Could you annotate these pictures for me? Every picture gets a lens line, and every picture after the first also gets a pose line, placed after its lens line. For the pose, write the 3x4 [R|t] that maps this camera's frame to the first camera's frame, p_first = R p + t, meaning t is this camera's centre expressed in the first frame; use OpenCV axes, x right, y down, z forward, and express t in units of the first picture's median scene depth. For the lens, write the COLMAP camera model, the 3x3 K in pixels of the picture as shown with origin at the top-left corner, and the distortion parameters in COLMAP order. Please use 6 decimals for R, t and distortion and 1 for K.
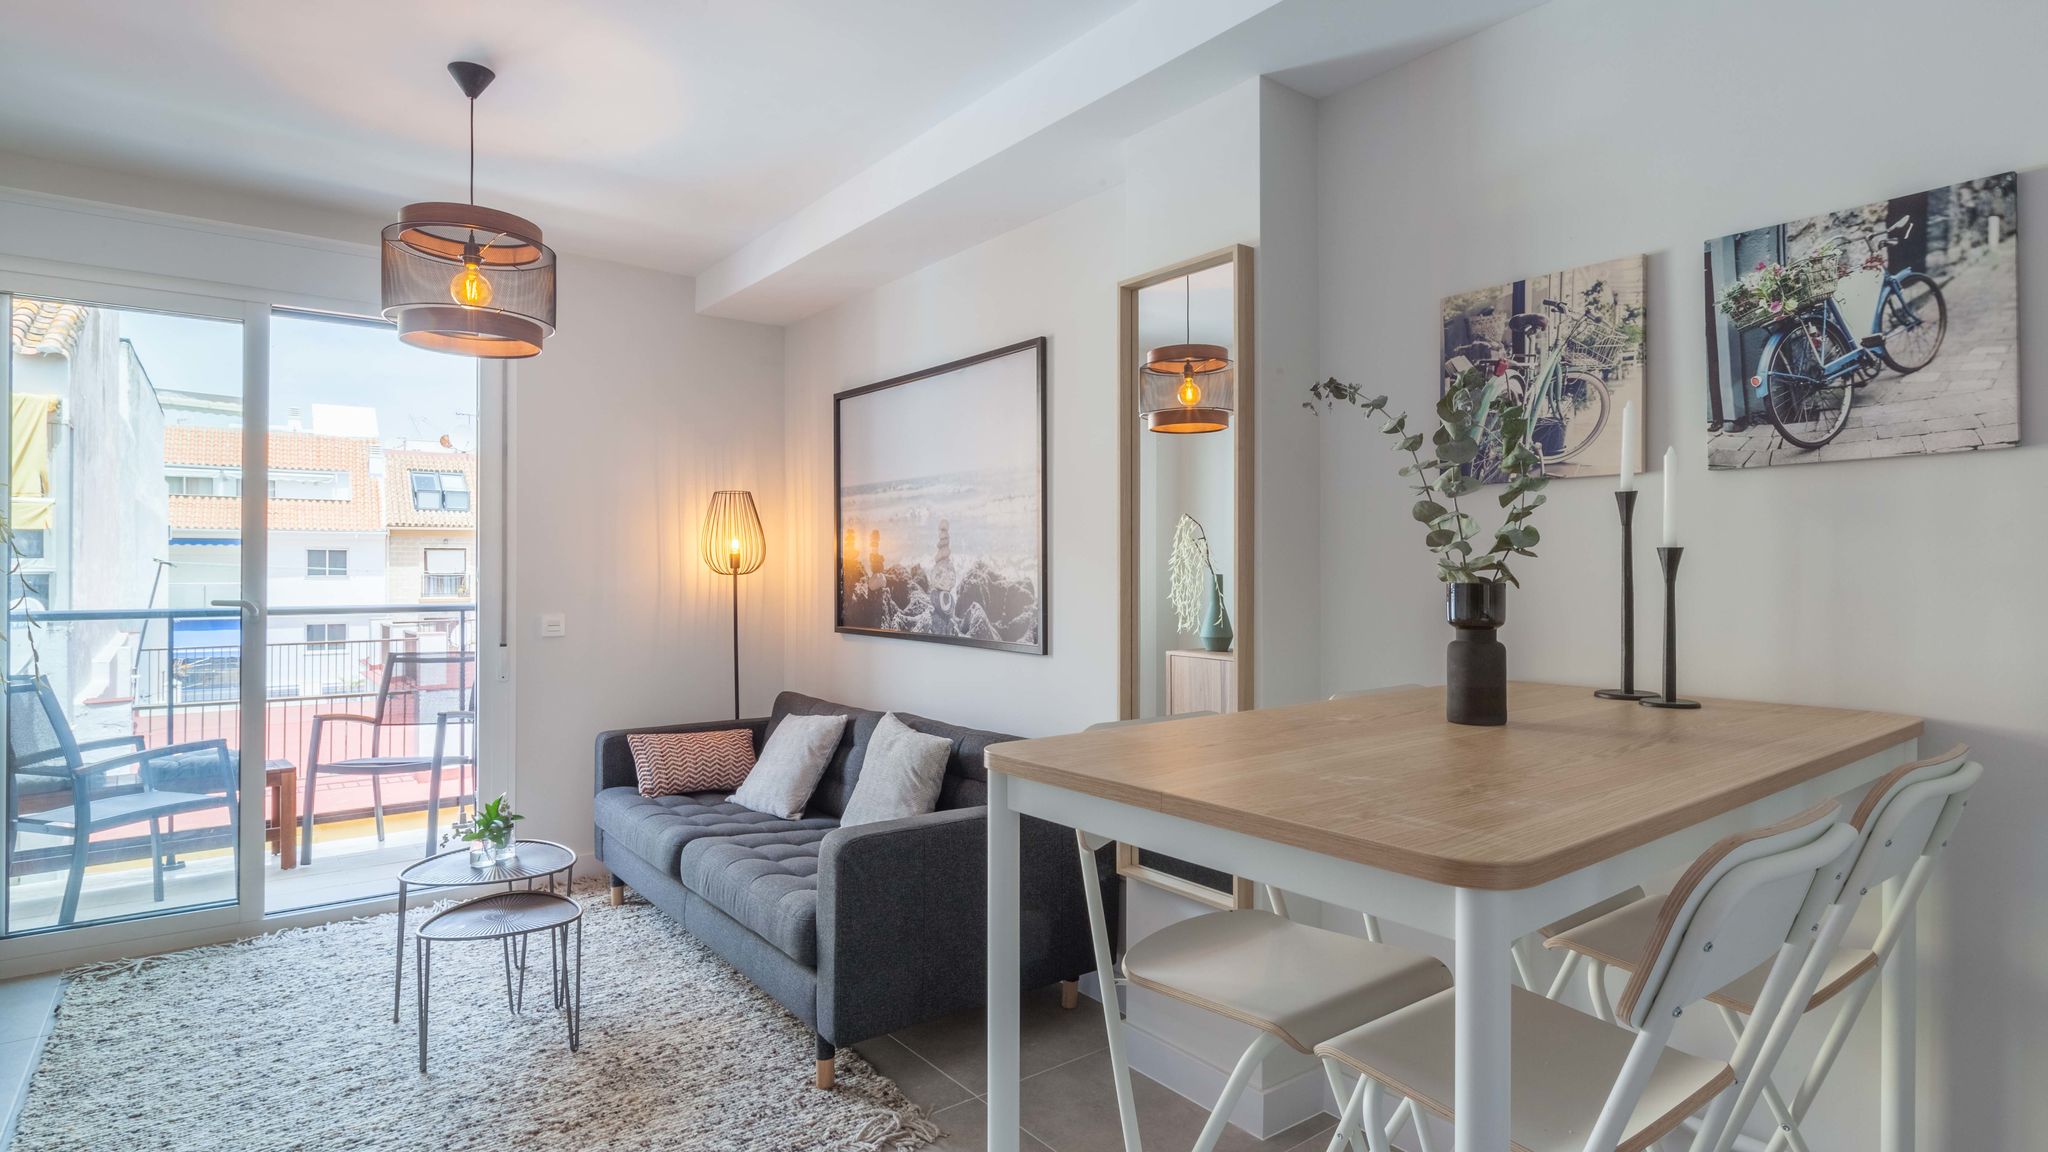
lens RADIAL K [[1049.0, 0, 1031.4], [0, 1049.0, 567.2], [0, 0, 1]] dist [-0.000607, -0.001154]
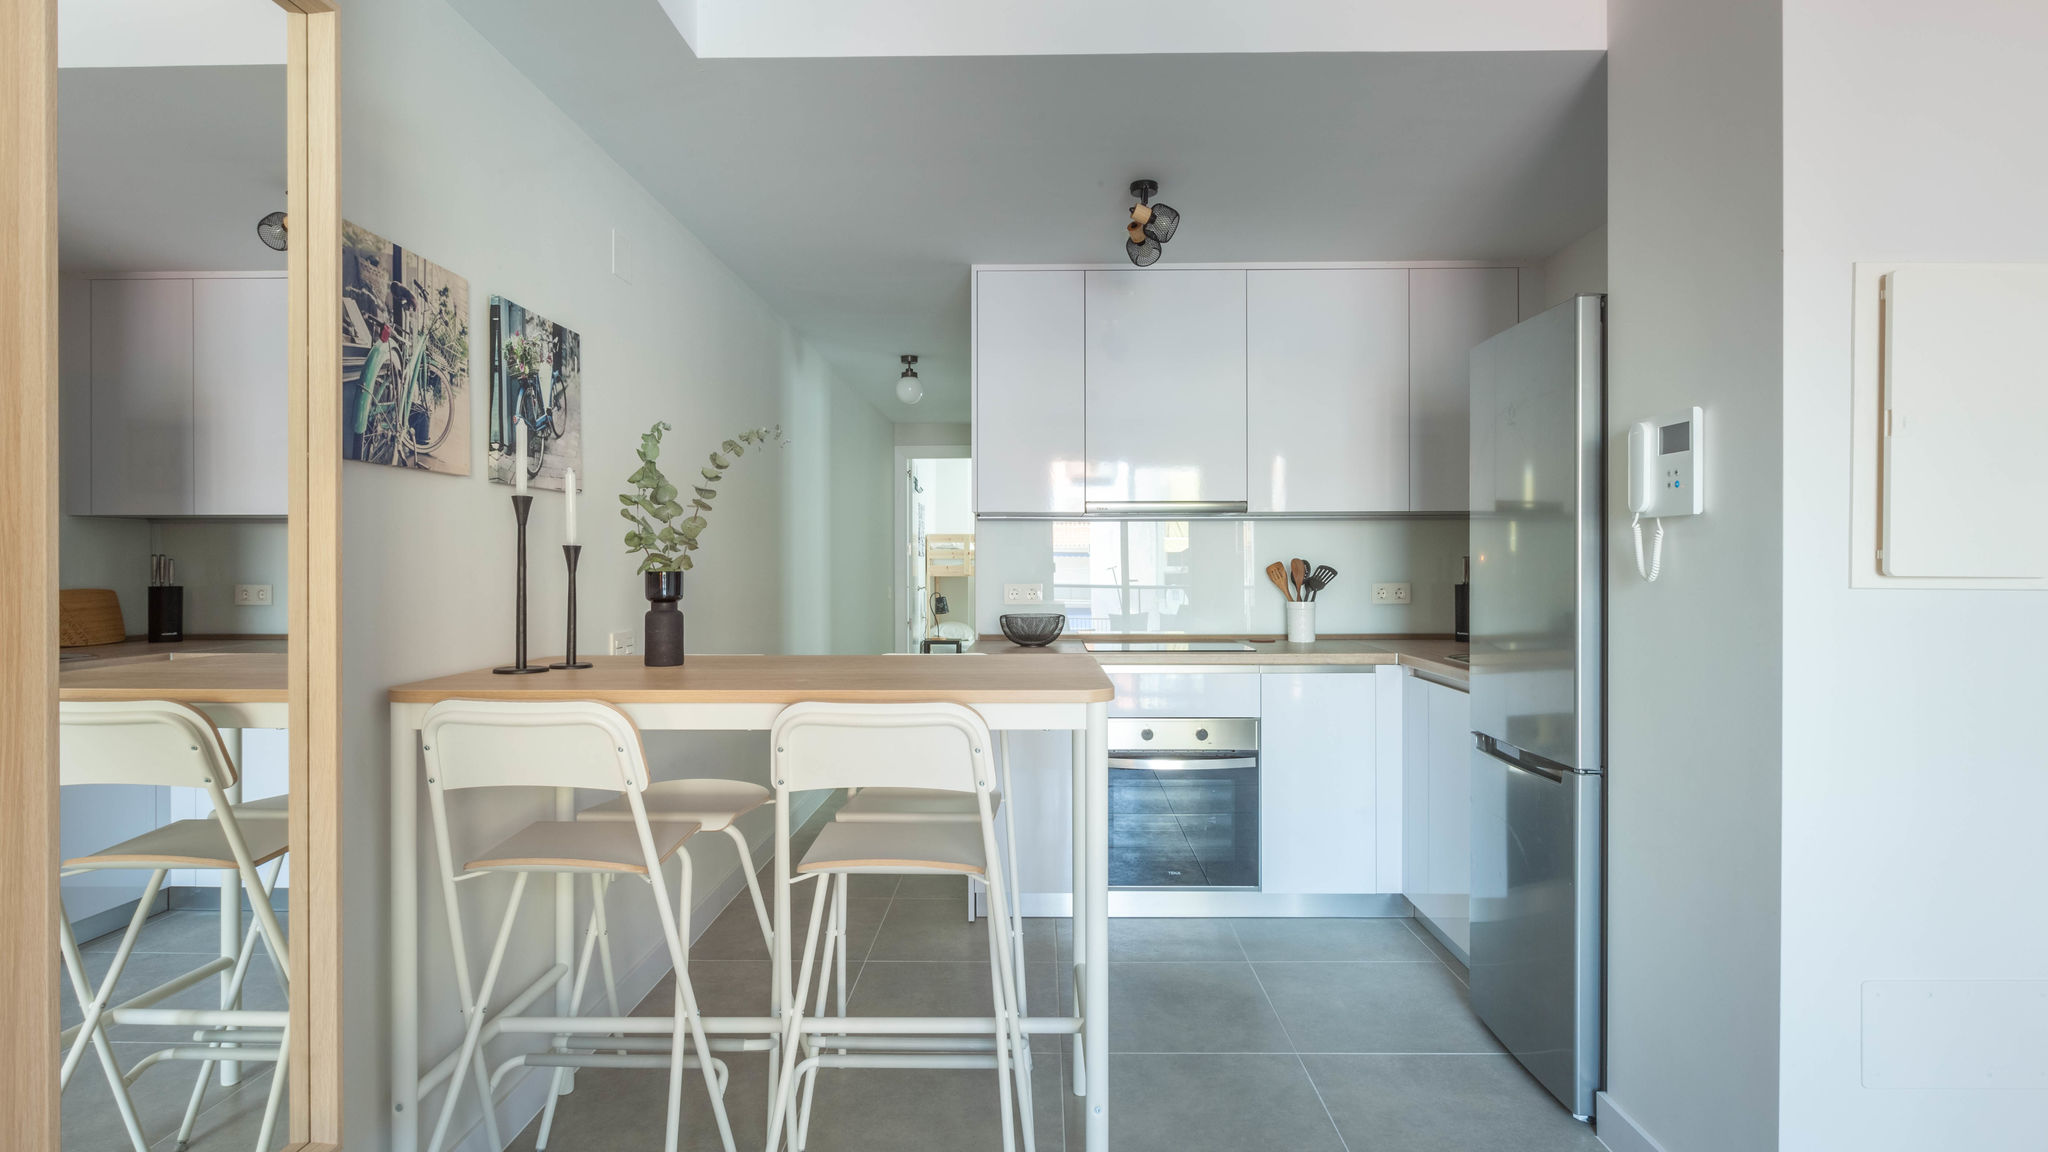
lens RADIAL K [[1024.1, 0, 1026.1], [0, 1024.1, 568.7], [0, 0, 1]] dist [-0.000491, -0.000340]
pose [[-0.781639, -0.002281, 0.623727, -0.350099], [0.000332, 0.999992, 0.004073, 0.002709], [-0.623731, 0.003391, -0.781631, 0.921667]]
